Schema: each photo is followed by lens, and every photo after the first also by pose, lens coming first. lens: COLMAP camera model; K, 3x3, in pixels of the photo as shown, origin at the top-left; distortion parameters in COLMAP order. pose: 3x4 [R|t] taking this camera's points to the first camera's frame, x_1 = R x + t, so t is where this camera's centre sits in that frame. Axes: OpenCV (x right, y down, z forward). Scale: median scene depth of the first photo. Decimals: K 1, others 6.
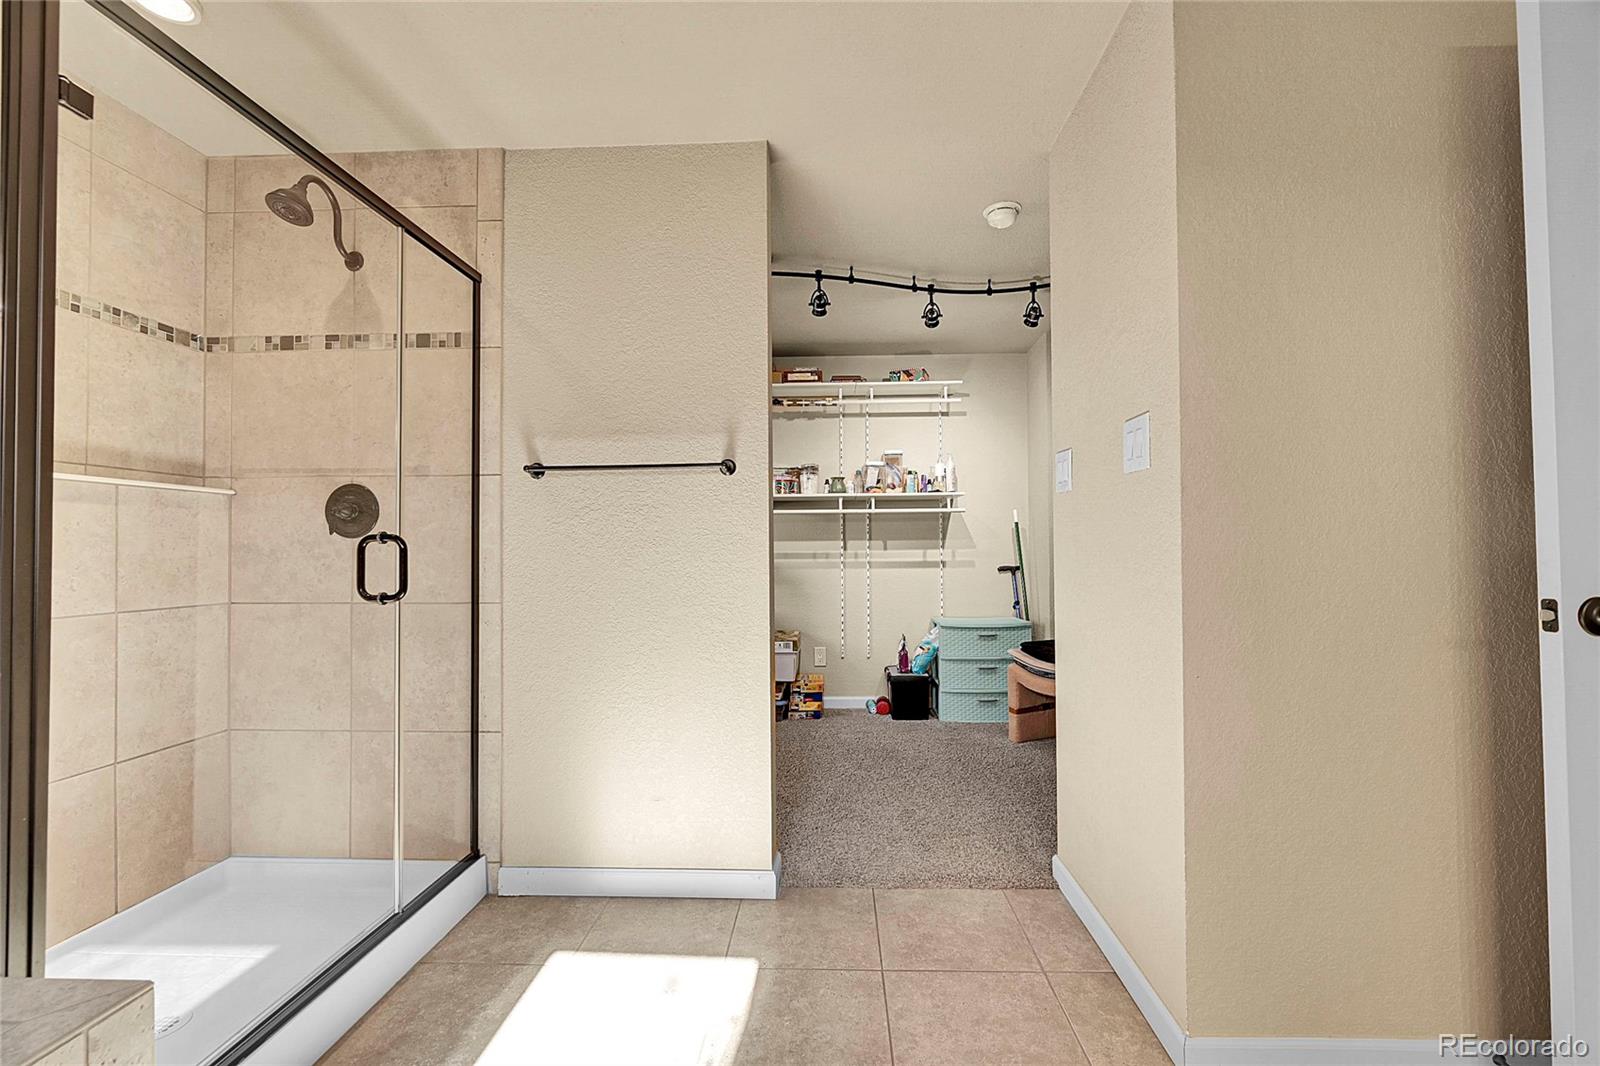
lens RADIAL K [[661.1, 0, 812.4], [0, 661.1, 536.4], [0, 0, 1]] dist [0.000132, -0.000154]
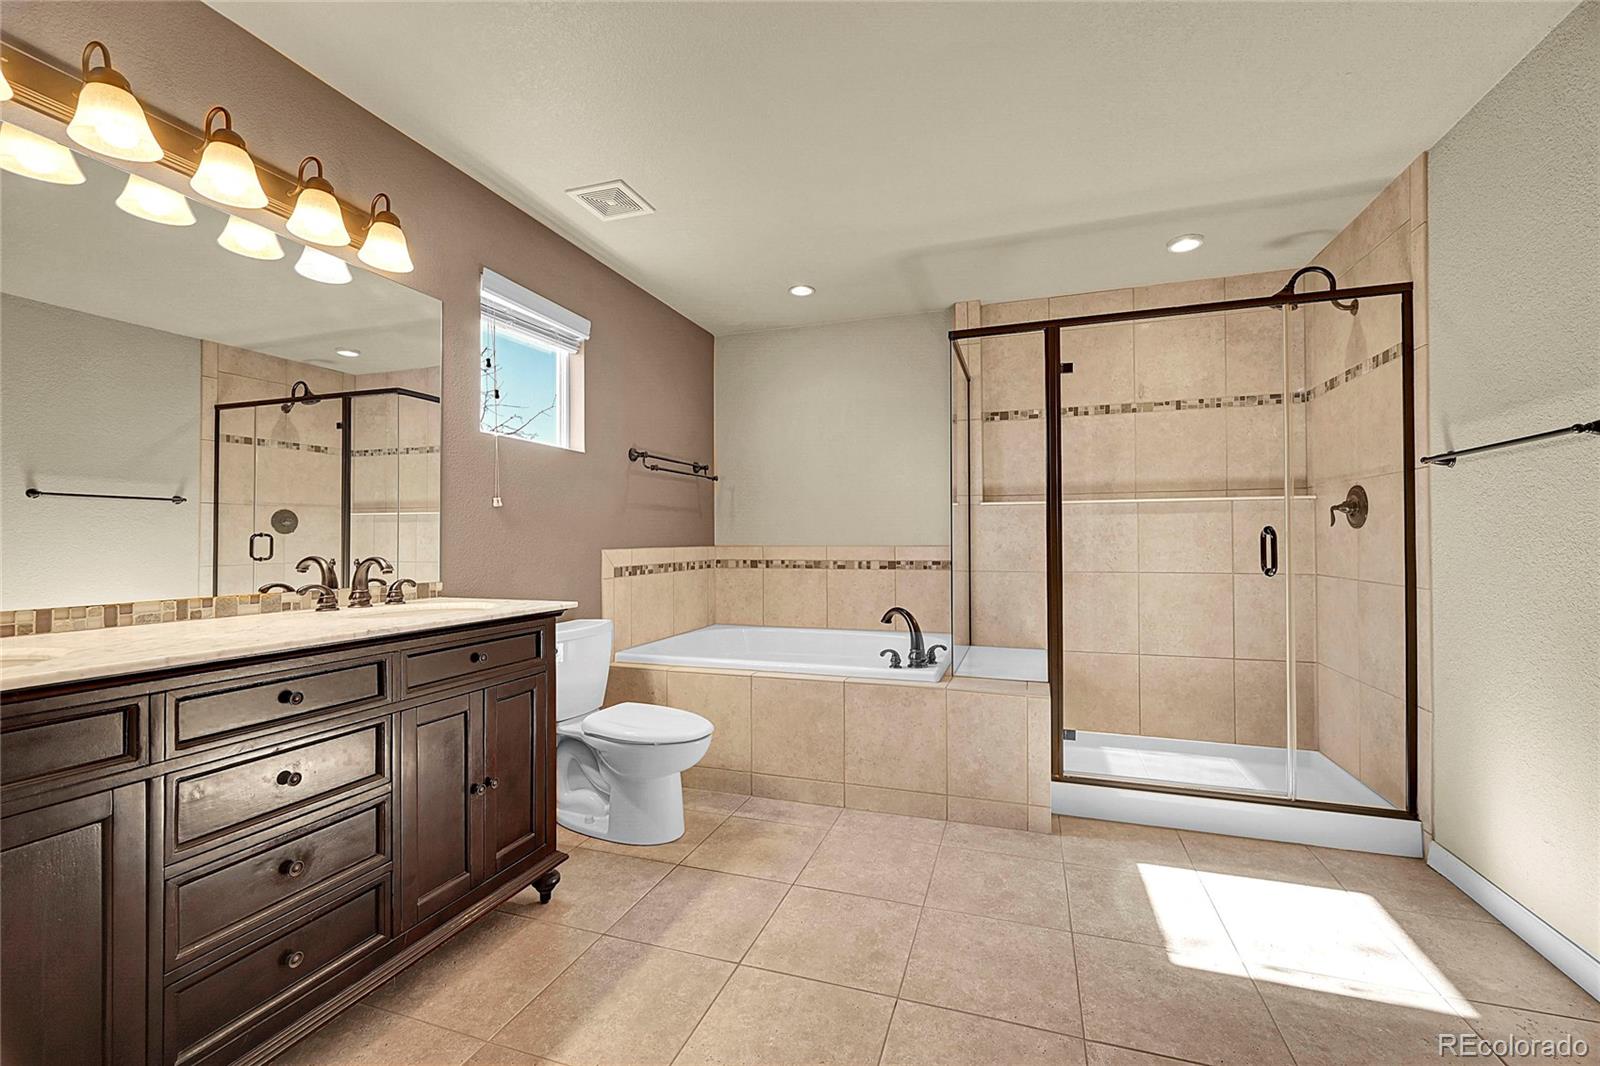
lens RADIAL K [[661.1, 0, 812.4], [0, 661.1, 536.4], [0, 0, 1]] dist [0.000132, -0.000154]
pose [[-0.276572, 0.000341, -0.960993, 0.865088], [0.023971, 0.999691, -0.006545, 0.001973], [0.960694, -0.024846, -0.276495, 0.379259]]
